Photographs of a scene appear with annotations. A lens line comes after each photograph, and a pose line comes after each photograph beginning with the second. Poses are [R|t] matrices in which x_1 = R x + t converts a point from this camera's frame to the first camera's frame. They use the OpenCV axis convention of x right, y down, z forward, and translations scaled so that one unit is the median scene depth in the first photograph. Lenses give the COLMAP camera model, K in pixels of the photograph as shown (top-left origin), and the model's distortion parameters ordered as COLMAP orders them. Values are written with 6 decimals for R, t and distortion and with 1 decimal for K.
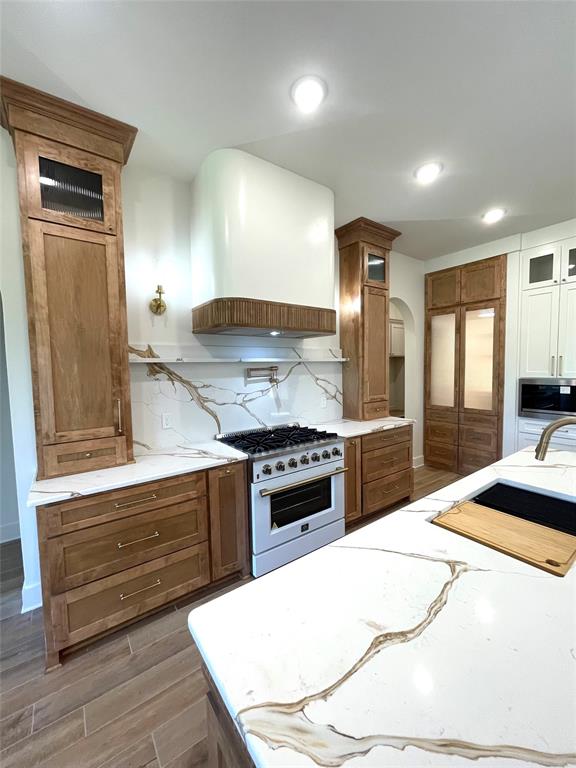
lens RADIAL K [[308.1, 0, 286.6], [0, 308.1, 381.3], [0, 0, 1]] dist [-0.000693, -0.001054]
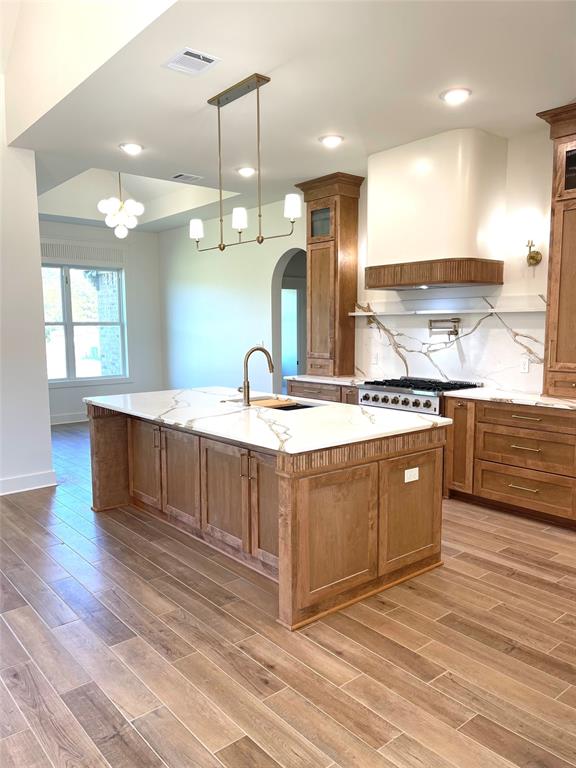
lens RADIAL K [[587.5, 0, 290.1], [0, 587.5, 386.3], [0, 0, 1]] dist [0.002999, 0.004846]
pose [[0.069762, 0.115707, -0.990831, 2.053864], [-0.050869, 0.992371, 0.112306, -0.020235], [0.996266, 0.042568, 0.075116, 0.415812]]
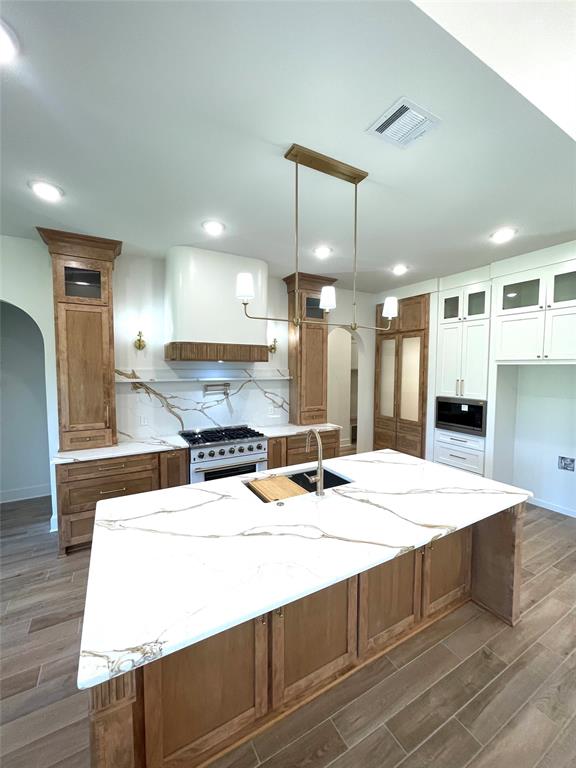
lens RADIAL K [[308.1, 0, 286.9], [0, 308.1, 381.7], [0, 0, 1]] dist [-0.000693, -0.001054]
pose [[0.993177, 0.027694, -0.113282, 0.443672], [-0.027758, 0.999614, 0.001015, -0.075678], [0.113266, 0.002137, 0.993562, -0.393950]]
